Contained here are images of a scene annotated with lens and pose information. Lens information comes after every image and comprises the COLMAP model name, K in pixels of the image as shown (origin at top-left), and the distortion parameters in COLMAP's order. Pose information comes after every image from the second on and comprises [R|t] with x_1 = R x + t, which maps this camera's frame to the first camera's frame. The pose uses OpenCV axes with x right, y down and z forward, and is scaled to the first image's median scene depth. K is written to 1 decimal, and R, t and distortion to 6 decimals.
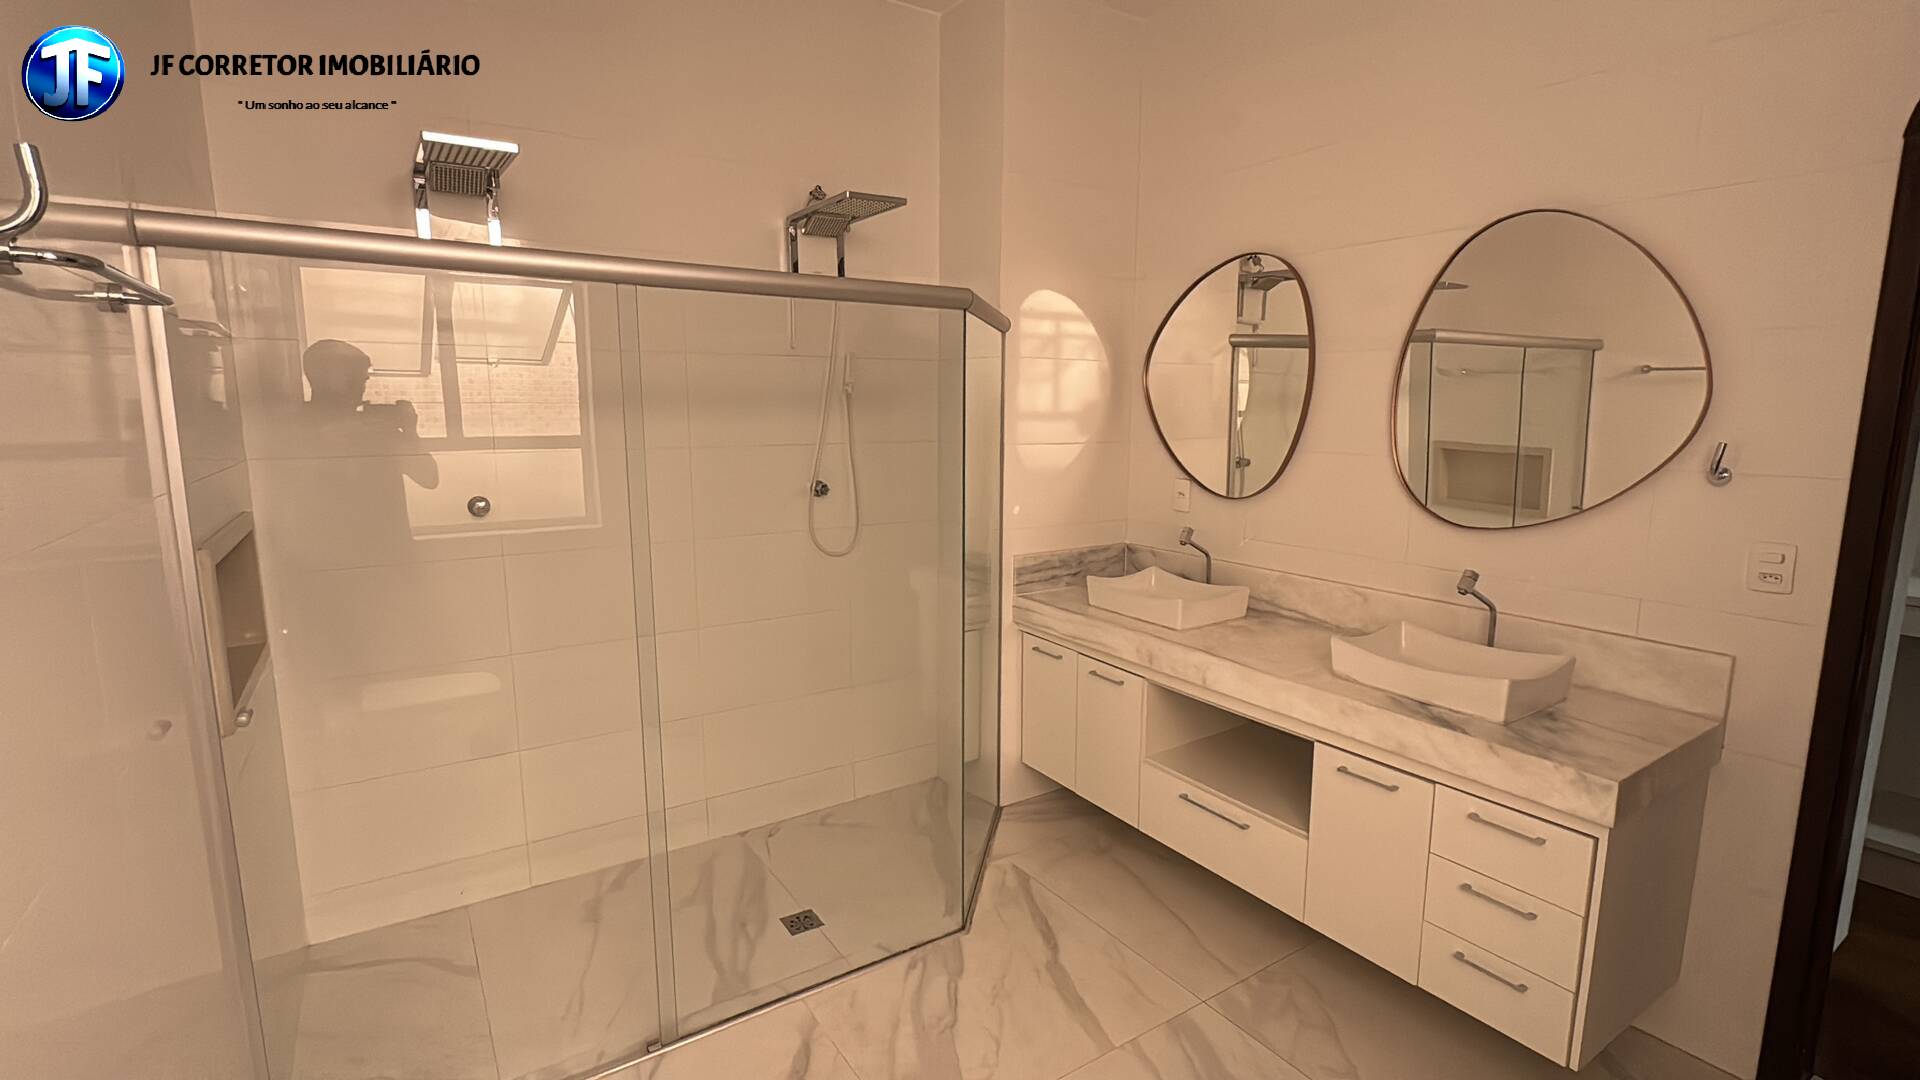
lens RADIAL K [[872.5, 0, 961.0], [0, 872.5, 536.9], [0, 0, 1]] dist [-0.003248, 0.000712]
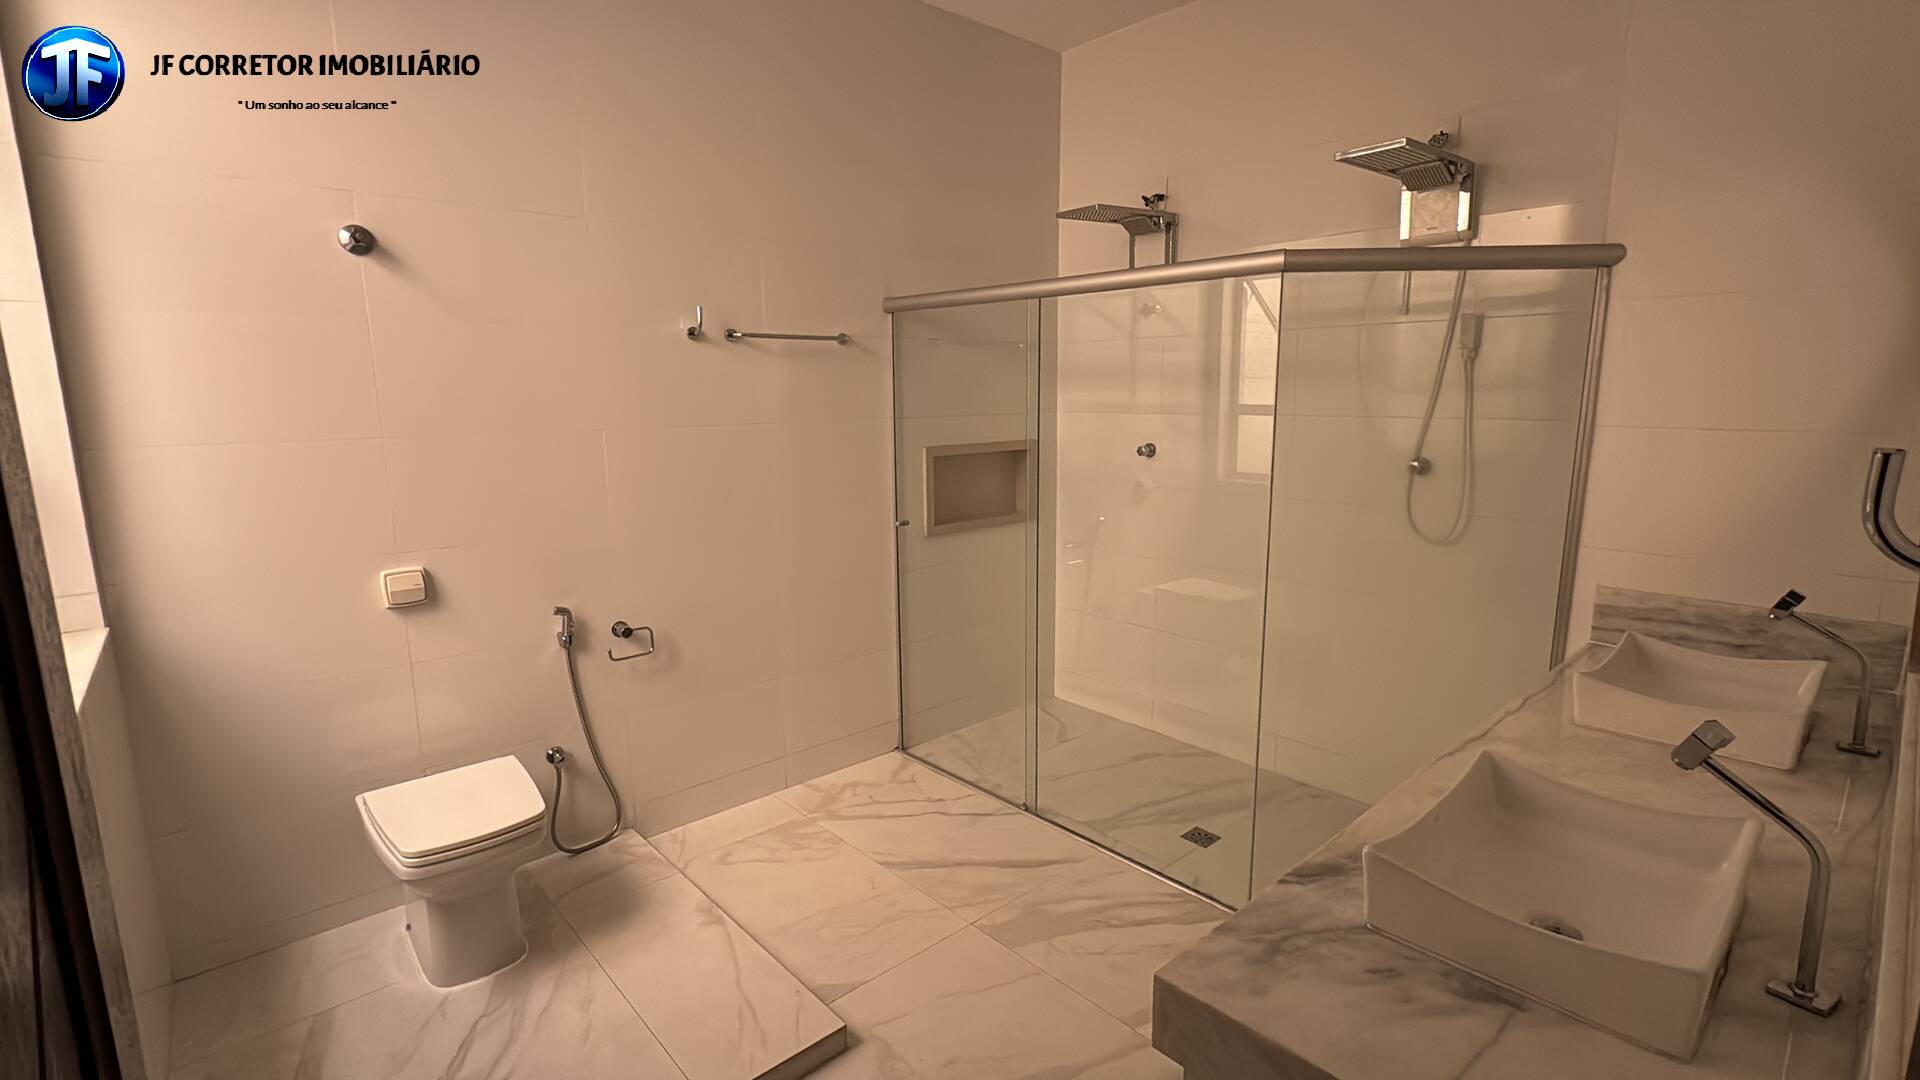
lens RADIAL K [[872.5, 0, 960.6], [0, 872.5, 540.4], [0, 0, 1]] dist [-0.003248, 0.000712]
pose [[0.161507, 0.168349, -0.972406, 0.809717], [-0.137044, 0.979621, 0.146837, -0.058056], [0.977310, 0.109547, 0.181286, 0.455270]]
